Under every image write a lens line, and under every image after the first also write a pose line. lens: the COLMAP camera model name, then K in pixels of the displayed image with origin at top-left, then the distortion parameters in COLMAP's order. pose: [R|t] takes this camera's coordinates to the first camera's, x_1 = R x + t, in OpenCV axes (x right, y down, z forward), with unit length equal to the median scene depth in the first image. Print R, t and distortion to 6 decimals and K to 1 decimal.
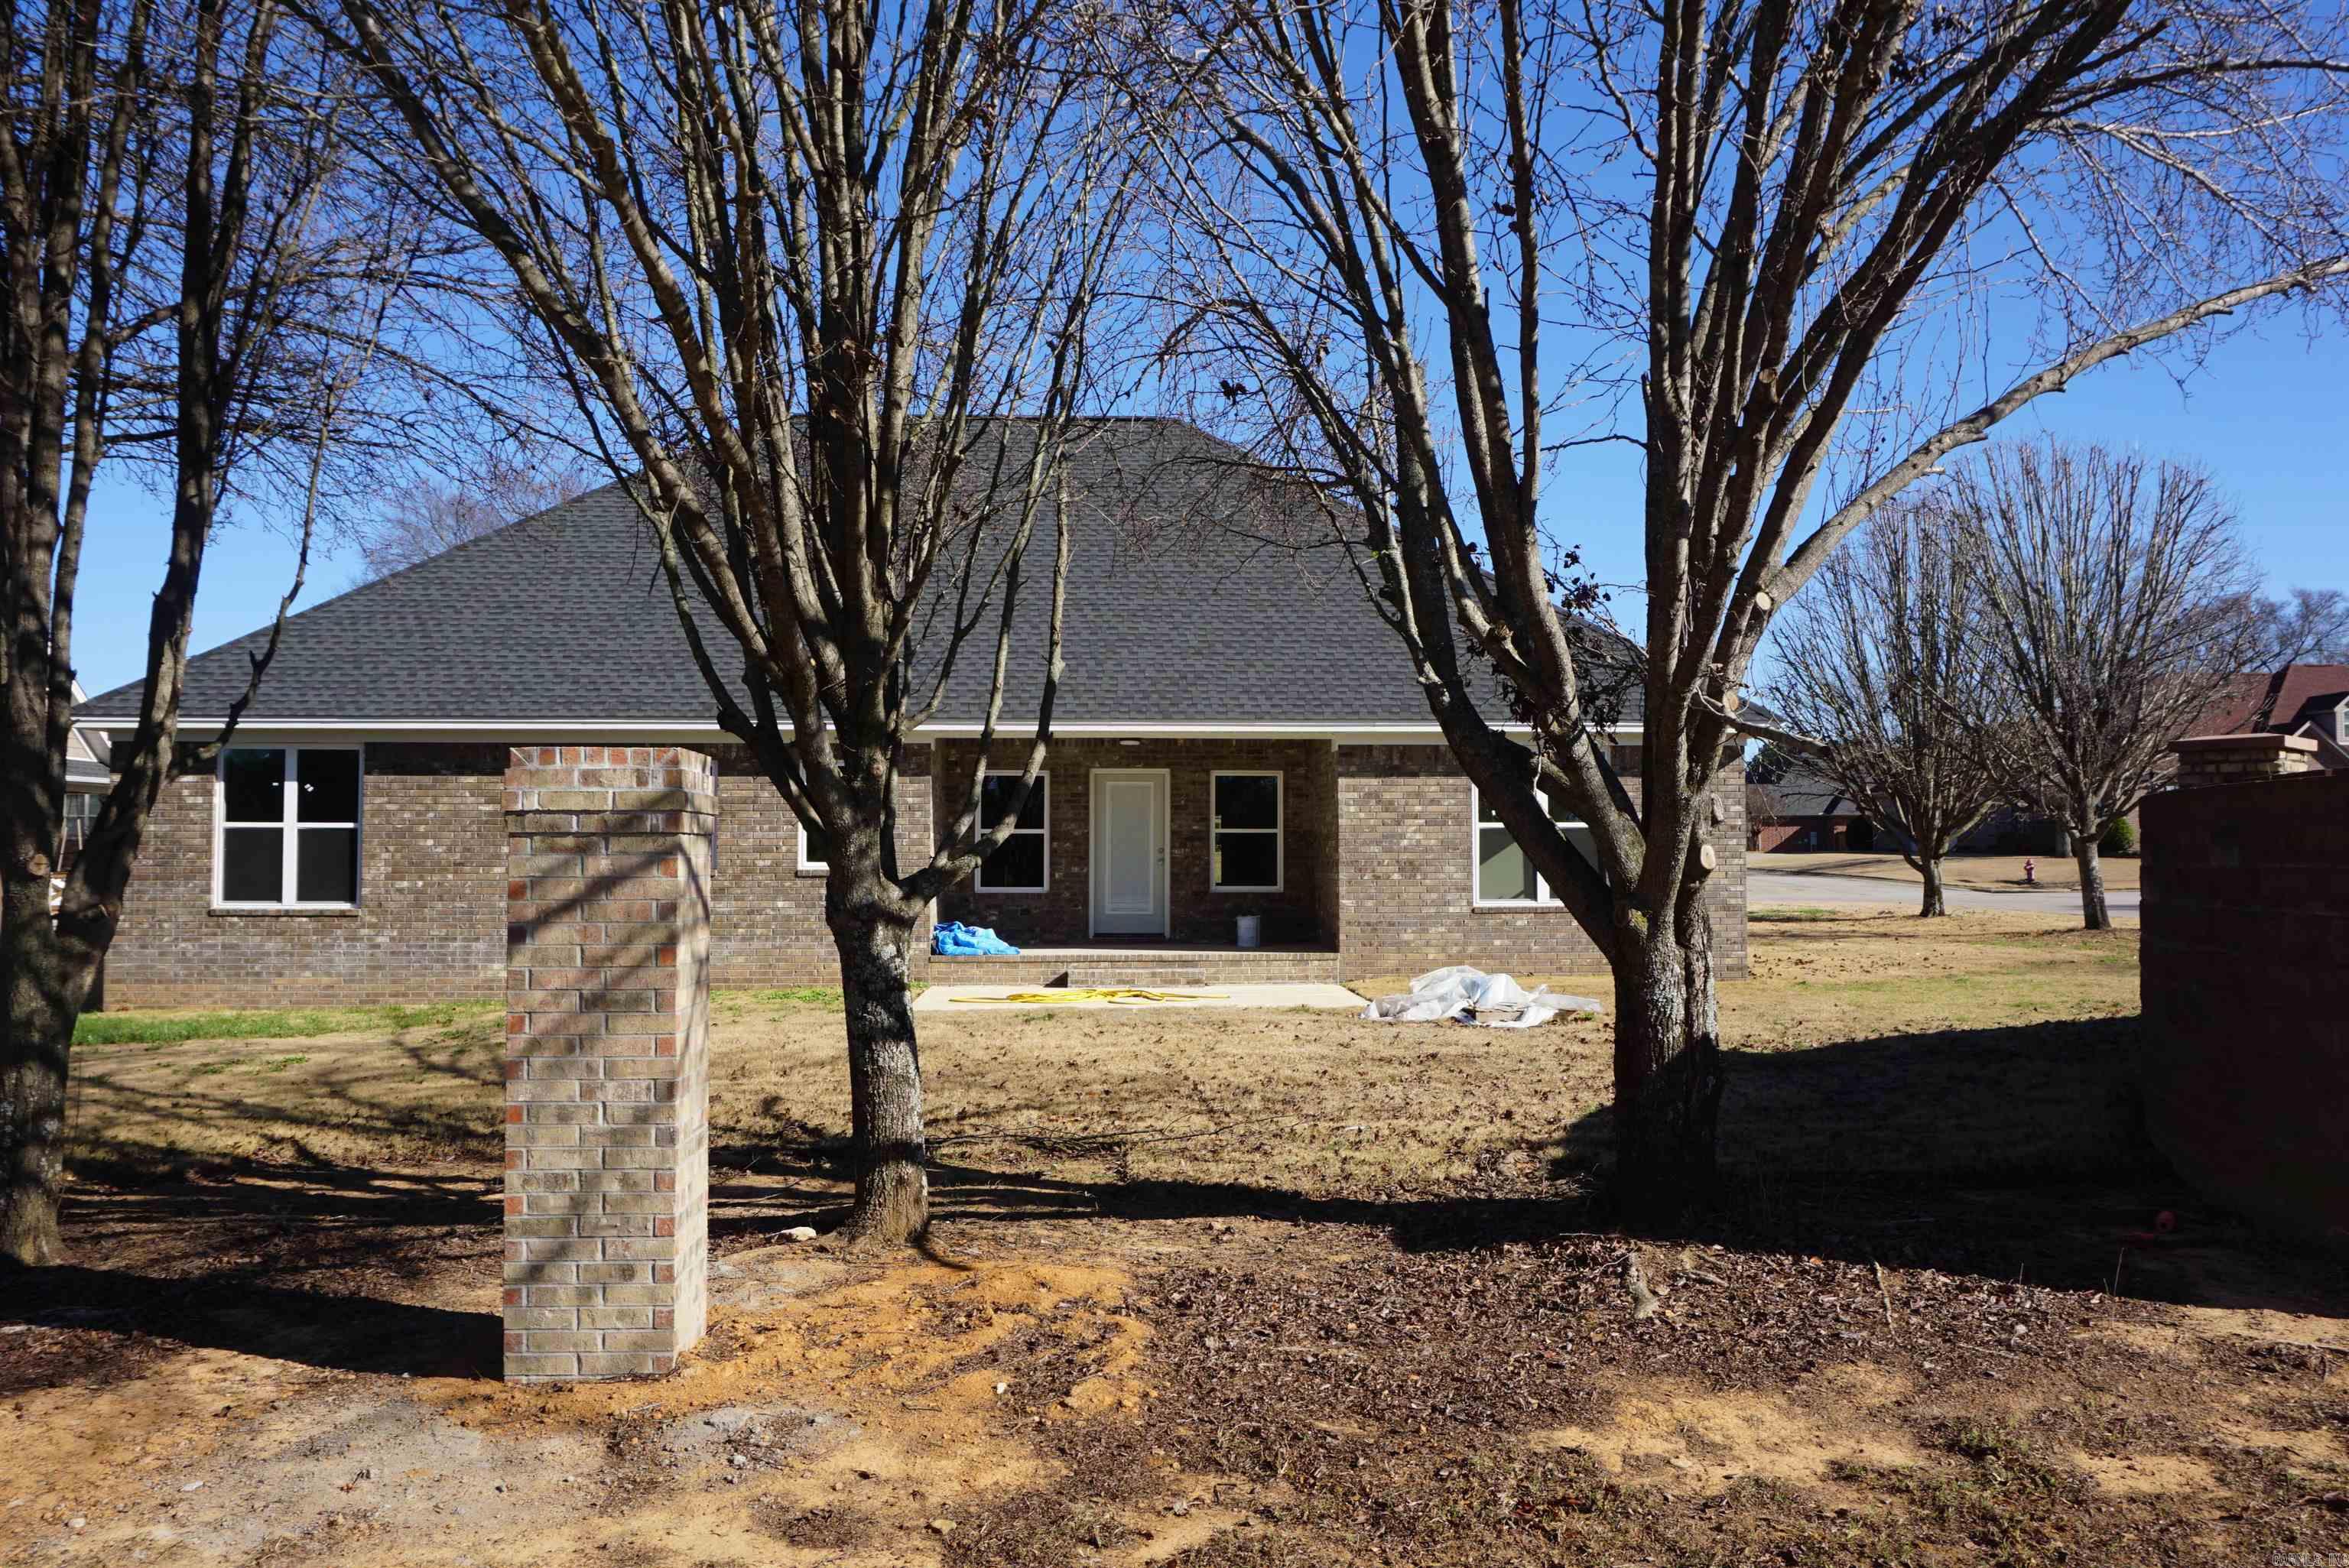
lens RADIAL K [[1826.6, 0, 1177.4], [0, 1826.6, 797.5], [0, 0, 1]] dist [0.048016, -0.003069]
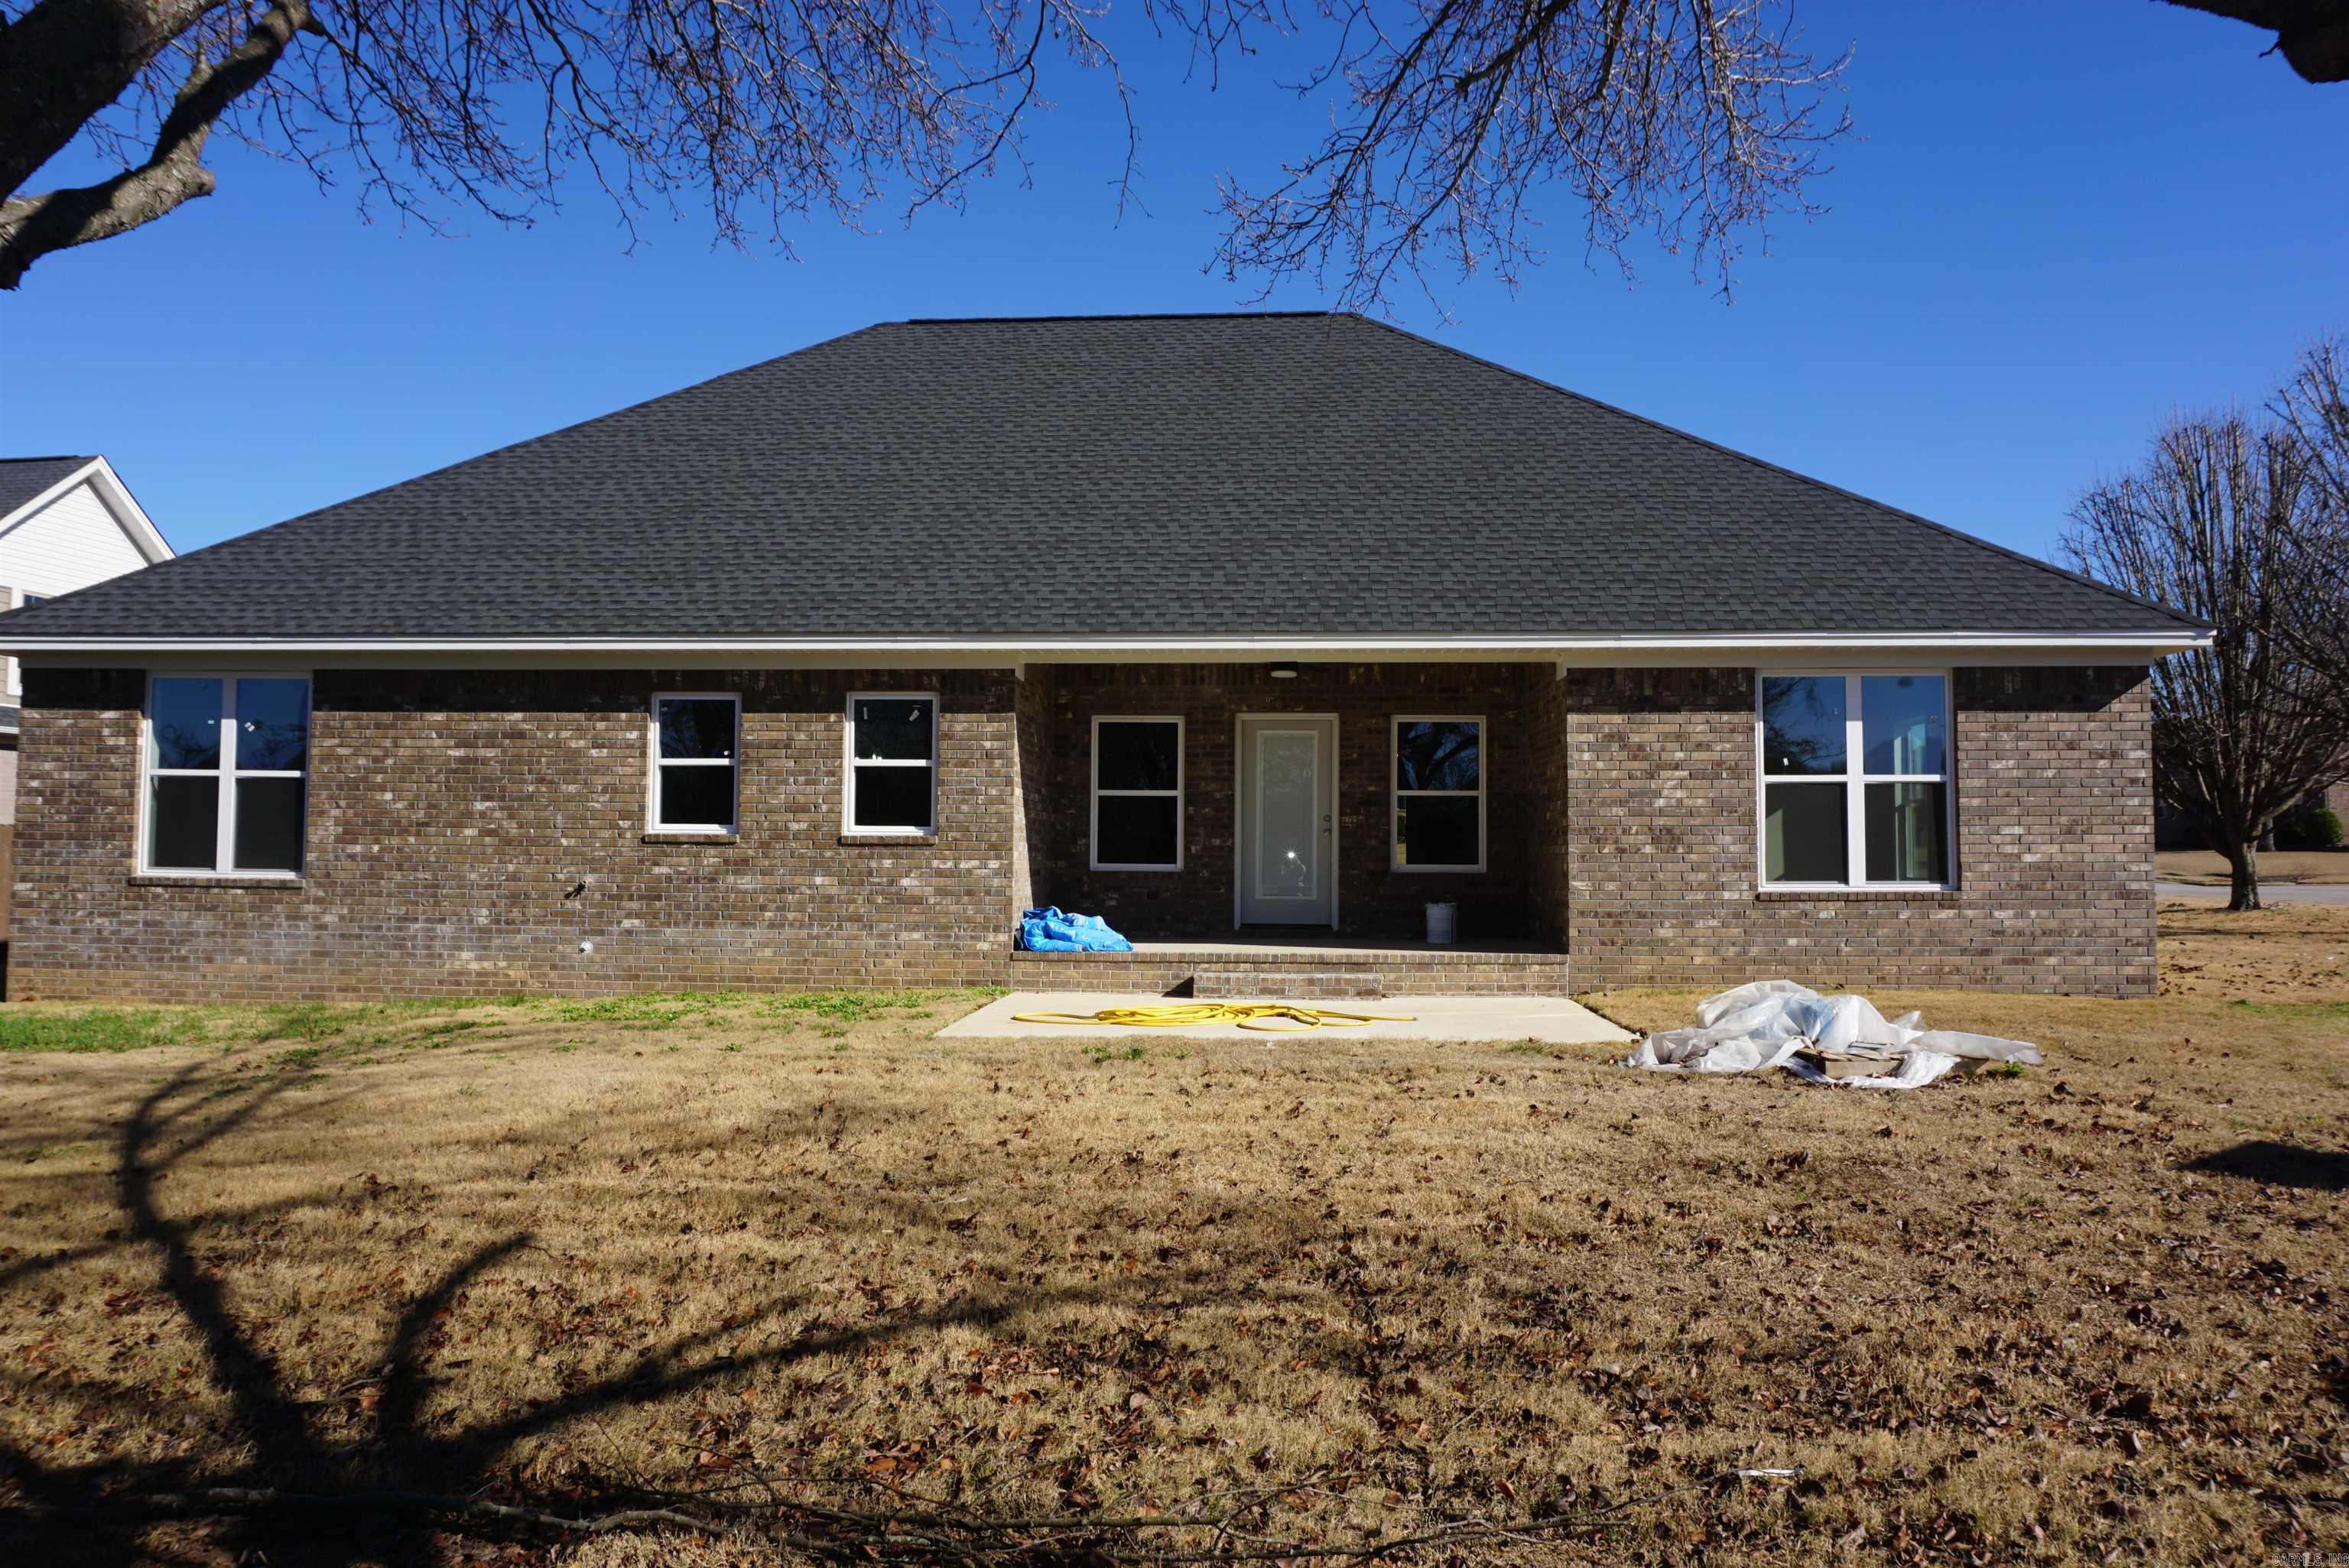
lens RADIAL K [[1561.6, 0, 1176.7], [0, 1561.6, 793.4], [0, 0, 1]] dist [-0.053152, 0.034934]
pose [[0.992460, 0.001570, -0.122561, 0.009860], [-0.002423, 0.999974, -0.006811, 0.025934], [0.122547, 0.007057, 0.992438, 0.370502]]
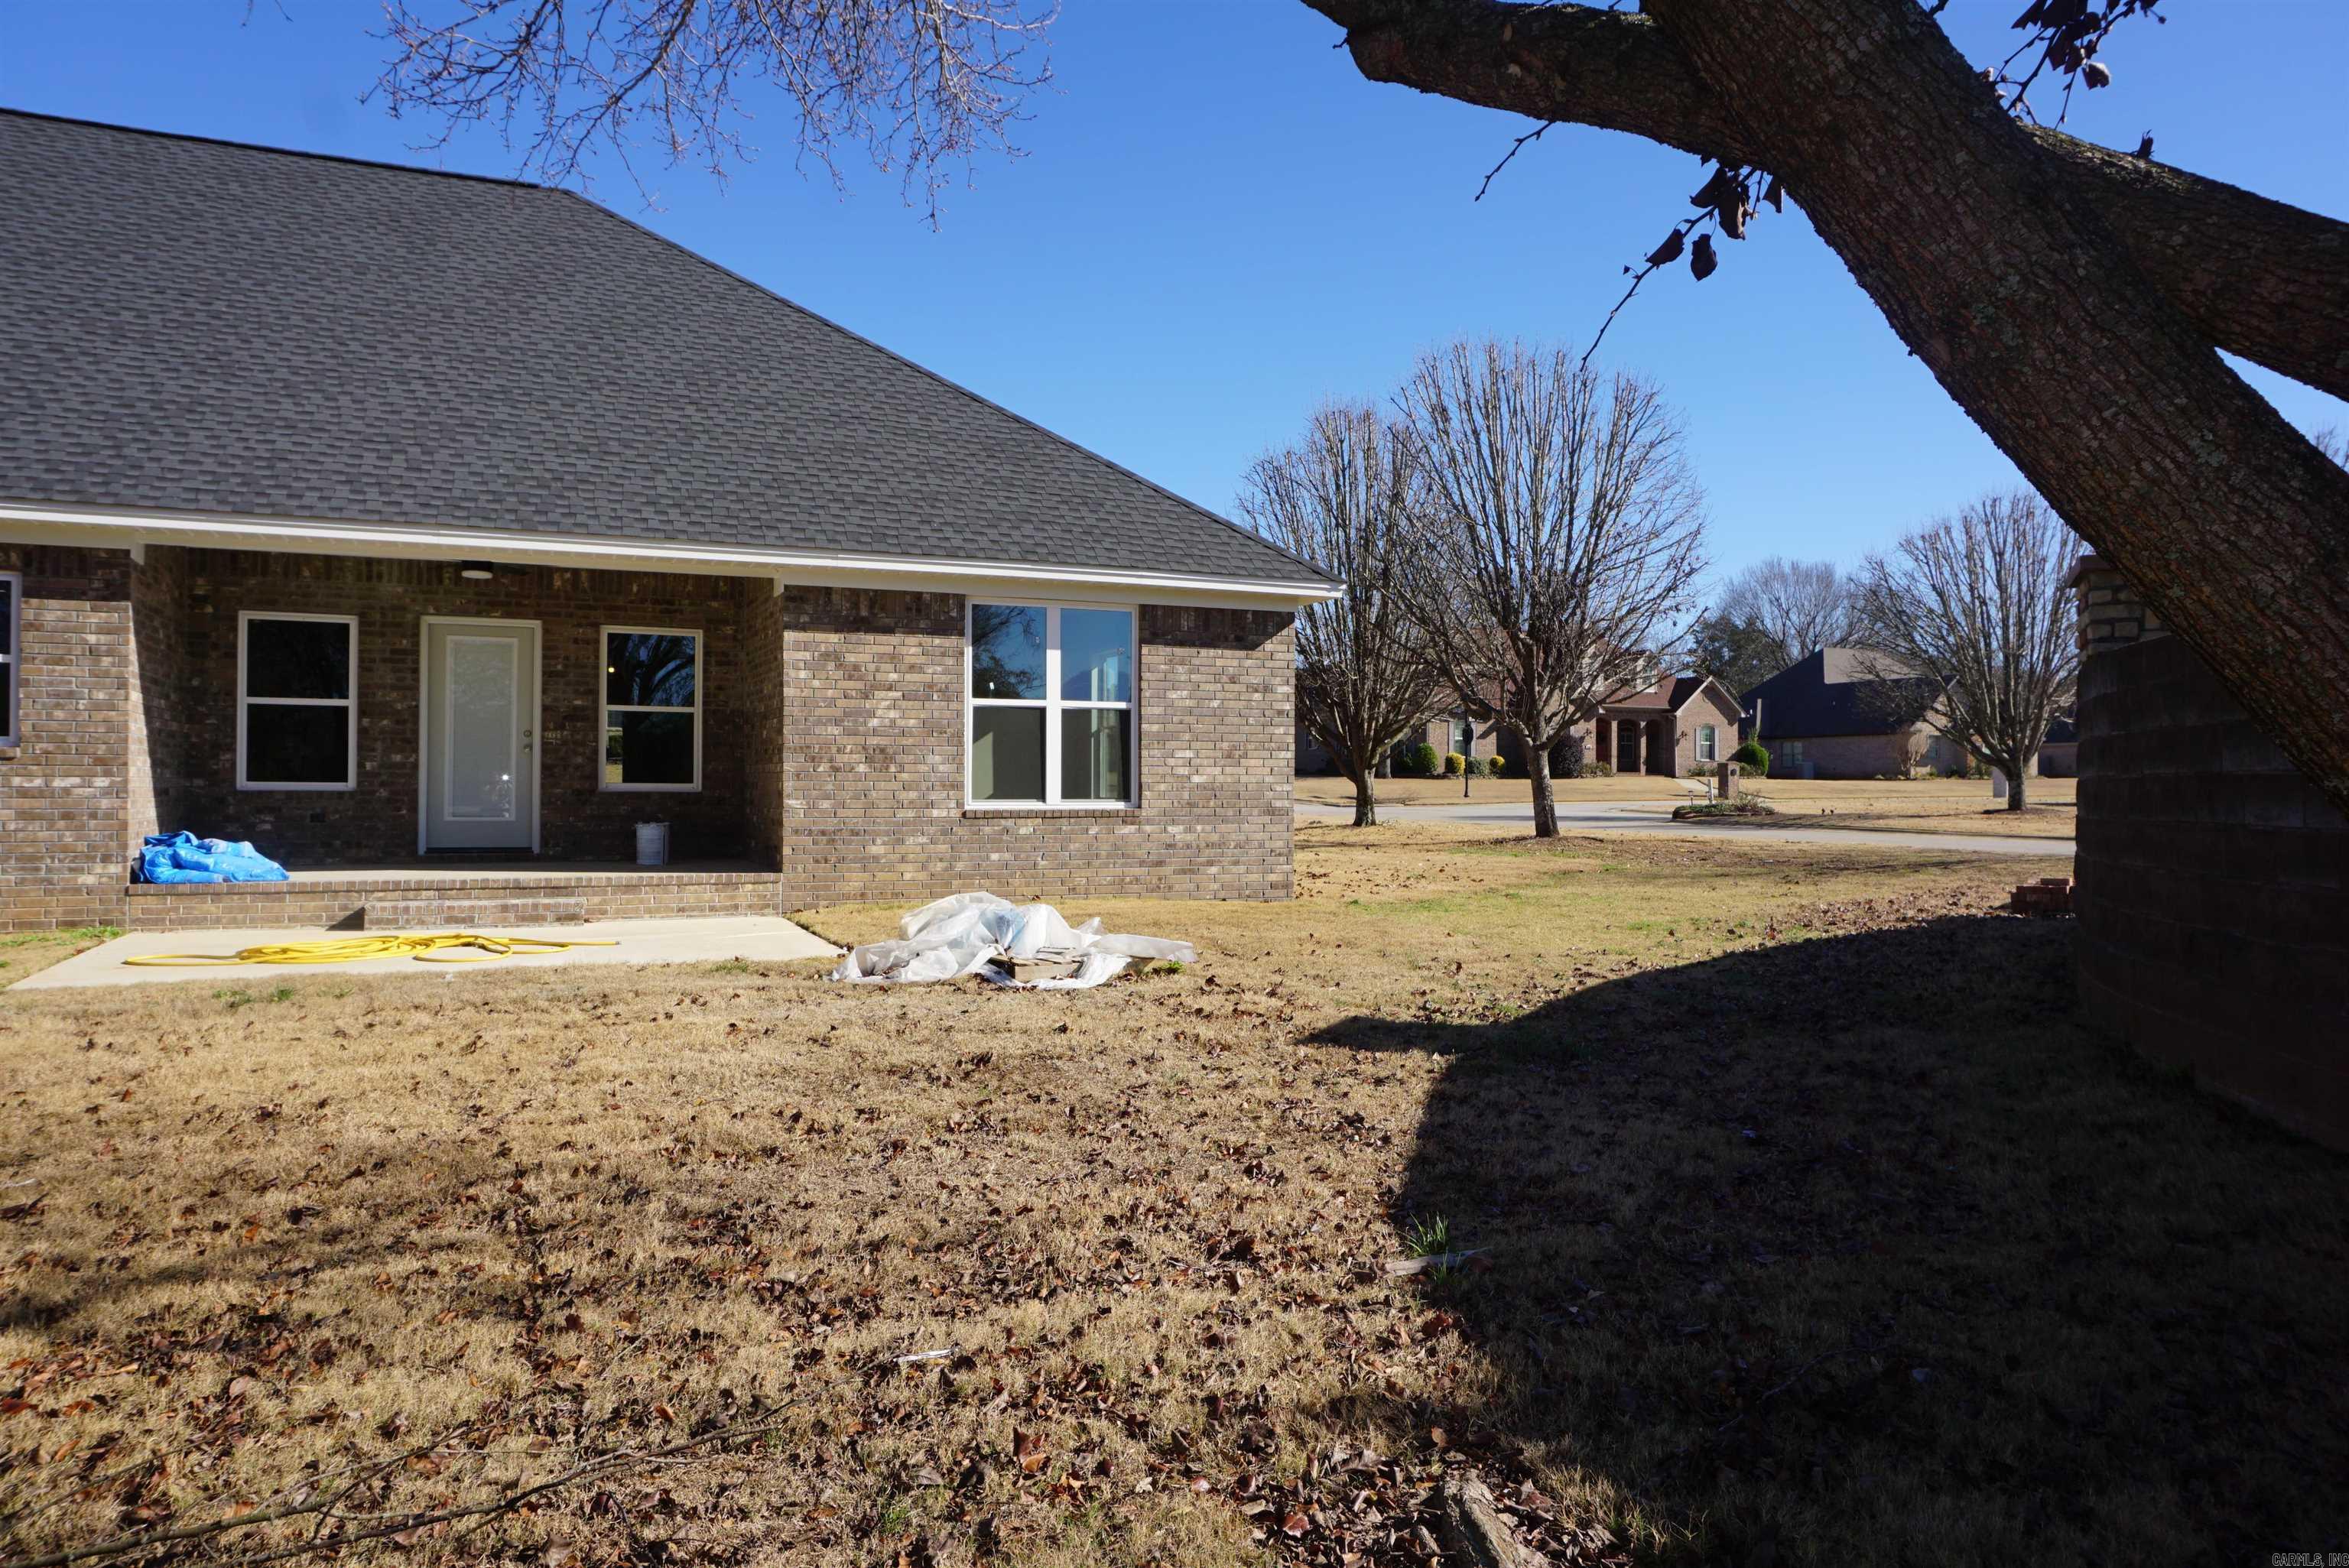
lens RADIAL K [[1561.6, 0, 1170.4], [0, 1561.6, 789.2], [0, 0, 1]] dist [-0.053152, 0.034934]
pose [[0.937103, 0.007516, 0.348972, 0.017439], [-0.020657, 0.999210, 0.033951, 0.027890], [-0.348441, -0.039024, 0.936518, 0.373689]]
